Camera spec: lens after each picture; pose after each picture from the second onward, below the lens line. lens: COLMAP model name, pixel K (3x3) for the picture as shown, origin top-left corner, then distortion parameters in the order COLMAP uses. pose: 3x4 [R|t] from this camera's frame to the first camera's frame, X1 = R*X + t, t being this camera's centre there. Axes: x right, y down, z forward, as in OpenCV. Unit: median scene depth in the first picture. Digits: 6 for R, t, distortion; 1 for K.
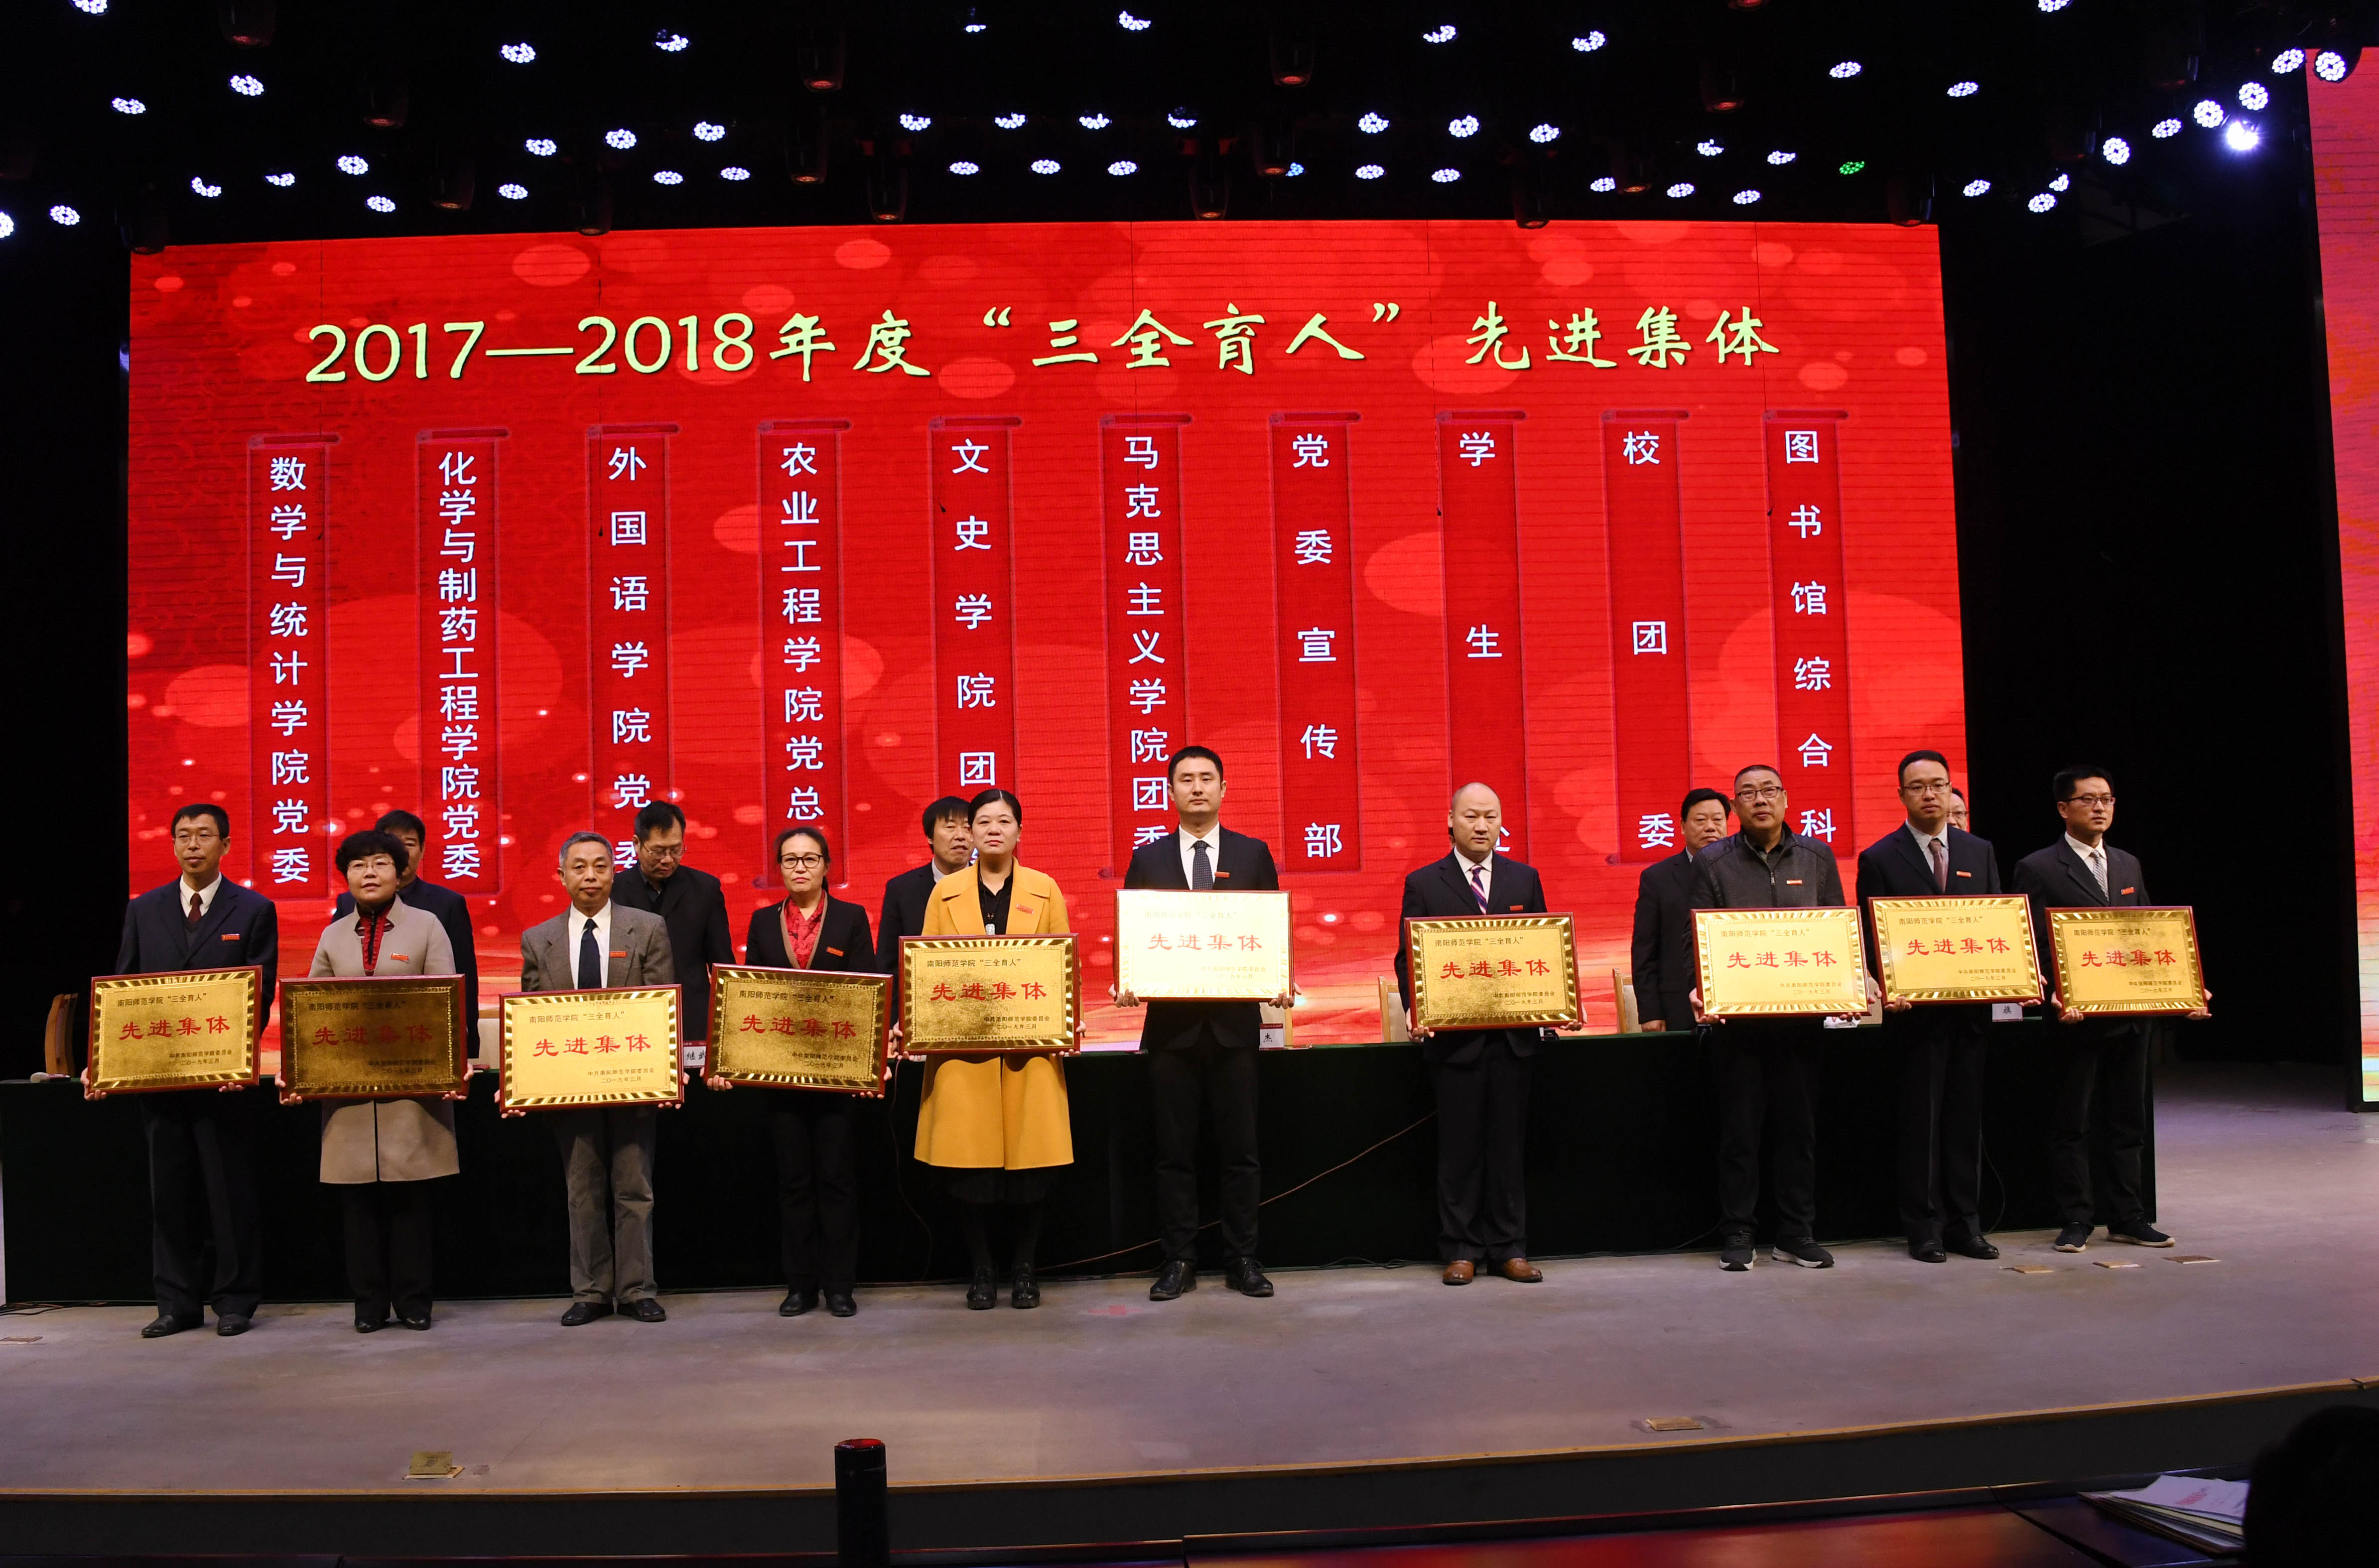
lens RADIAL K [[1915.0, 0, 1215.6], [0, 1915.0, 874.7], [0, 0, 1]] dist [-0.077328, -0.000898]
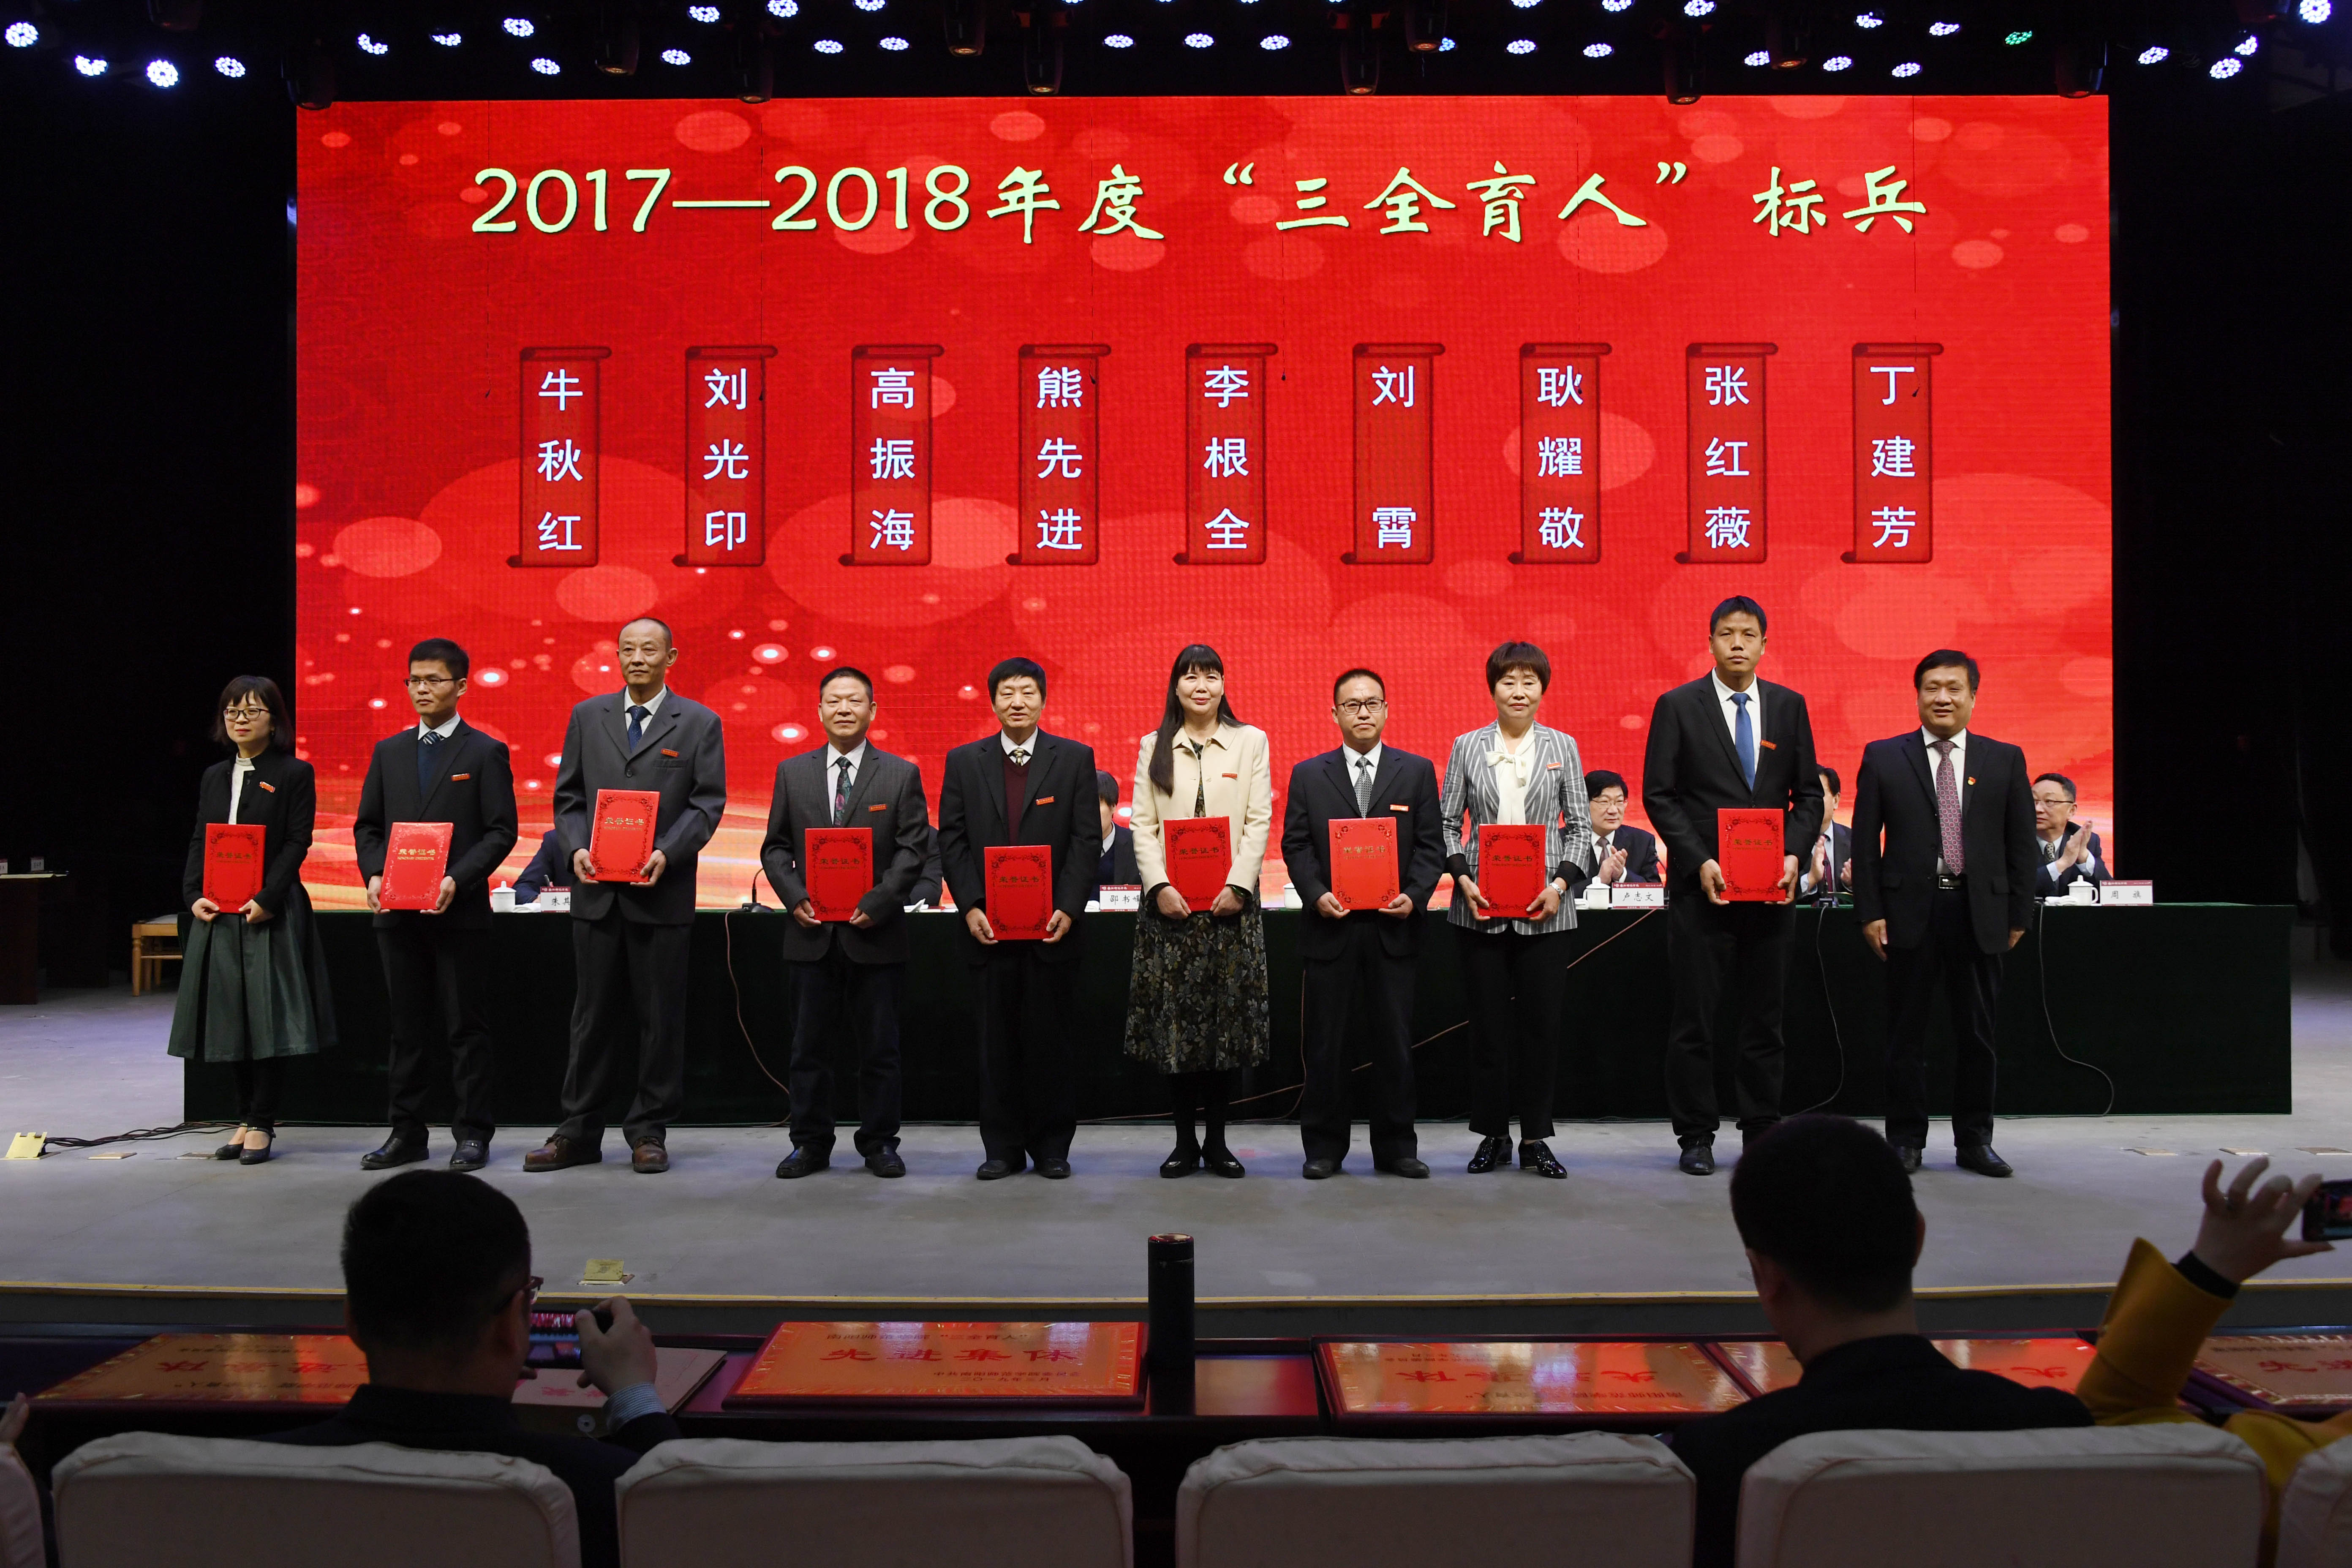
lens RADIAL K [[2507.1, 0, 1166.7], [0, 2507.1, 803.7], [0, 0, 1]] dist [-0.023479, 0.000000]
pose [[0.997768, 0.025961, -0.061521, -0.014055], [-0.024616, 0.999443, 0.022516, 0.004144], [0.062071, -0.020951, 0.997852, -0.345819]]
